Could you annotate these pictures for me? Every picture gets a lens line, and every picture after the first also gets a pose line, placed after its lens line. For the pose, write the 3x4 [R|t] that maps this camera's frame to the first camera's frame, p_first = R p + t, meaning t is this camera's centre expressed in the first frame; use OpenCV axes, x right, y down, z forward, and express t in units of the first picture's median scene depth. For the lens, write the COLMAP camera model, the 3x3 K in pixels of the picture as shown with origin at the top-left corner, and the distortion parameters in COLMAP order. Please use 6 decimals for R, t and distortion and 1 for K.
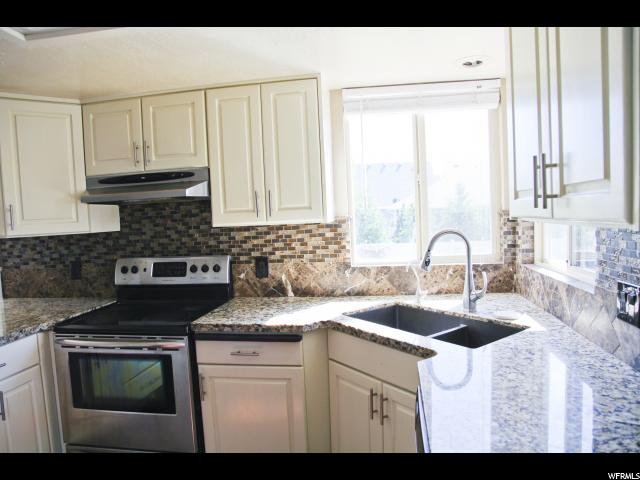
lens RADIAL K [[438.9, 0, 320.0], [0, 438.9, 240.0], [0, 0, 1]] dist [-0.129547, 0.079272]
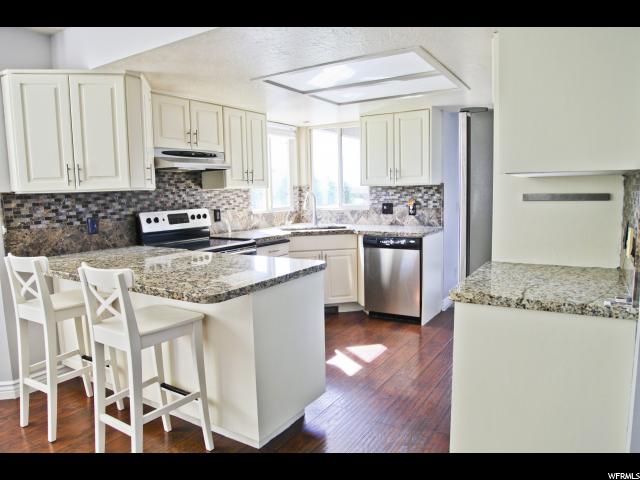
lens RADIAL K [[438.9, 0, 320.0], [0, 438.9, 240.0], [0, 0, 1]] dist [-0.129547, 0.079272]
pose [[0.388993, -0.067849, 0.918739, -1.395597], [0.060371, 0.997018, 0.048069, 0.092053], [-0.919260, 0.036766, 0.391930, 0.010966]]
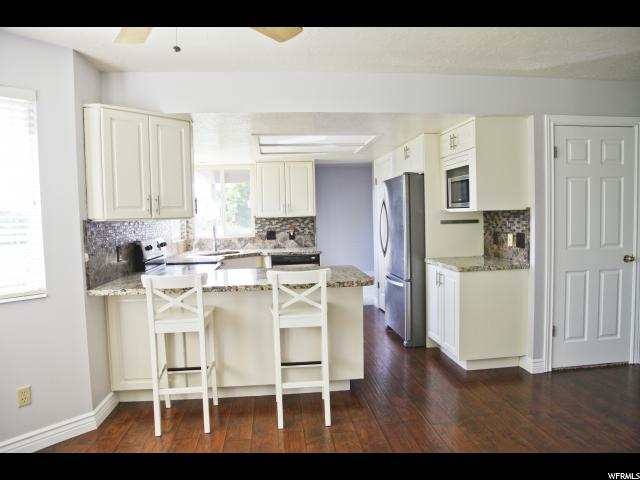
lens RADIAL K [[438.9, 0, 320.0], [0, 438.9, 240.0], [0, 0, 1]] dist [-0.129547, 0.079272]
pose [[-0.270927, -0.000200, 0.962600, -1.868329], [0.094473, 0.995167, 0.026796, 0.055344], [-0.957953, 0.098200, -0.269599, 0.792805]]
